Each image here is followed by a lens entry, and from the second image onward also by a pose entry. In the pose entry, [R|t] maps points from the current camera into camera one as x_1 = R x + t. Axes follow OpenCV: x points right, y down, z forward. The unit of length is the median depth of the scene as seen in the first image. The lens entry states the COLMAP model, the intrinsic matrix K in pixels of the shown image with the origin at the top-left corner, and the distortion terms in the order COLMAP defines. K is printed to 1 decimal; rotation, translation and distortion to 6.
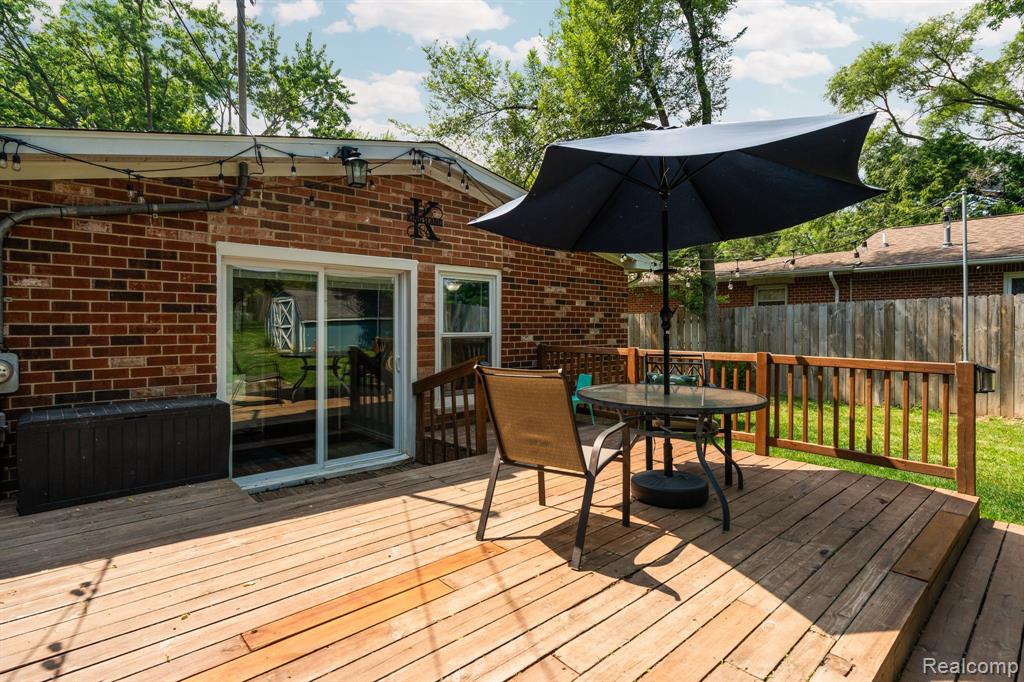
lens RADIAL K [[502.8, 0, 508.9], [0, 502.8, 329.9], [0, 0, 1]] dist [0.003096, 0.001400]
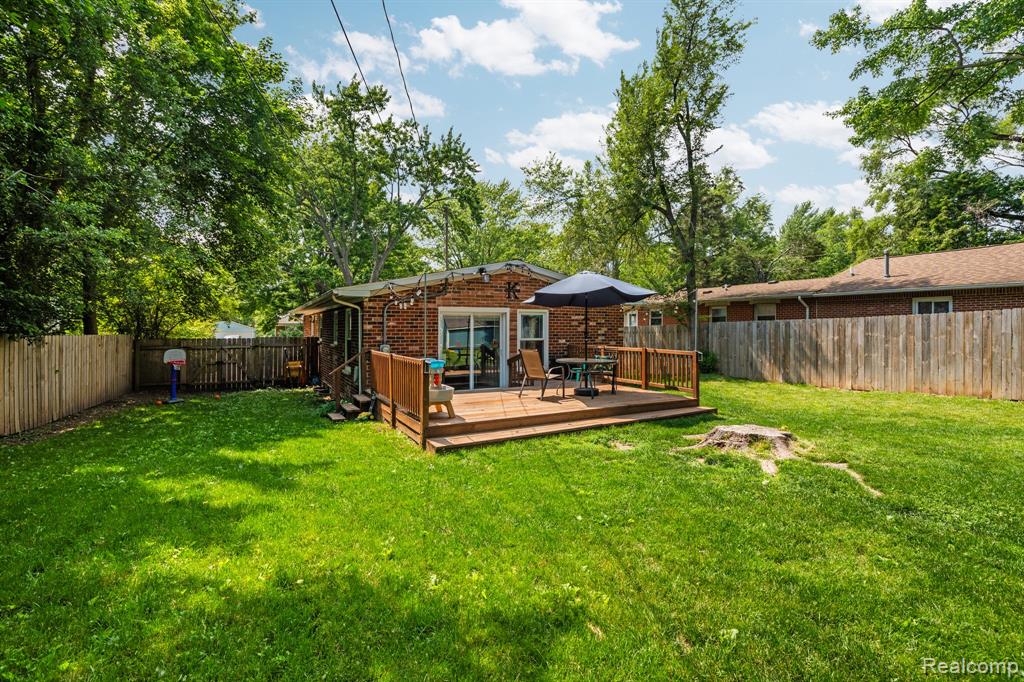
lens RADIAL K [[466.2, 0, 515.2], [0, 466.2, 324.7], [0, 0, 1]] dist [-0.005572, 0.001654]
pose [[0.977310, -0.000433, -0.211813, 0.262510], [-0.003055, 0.999865, -0.016140, -0.020178], [0.211792, 0.016421, 0.977177, -0.965499]]
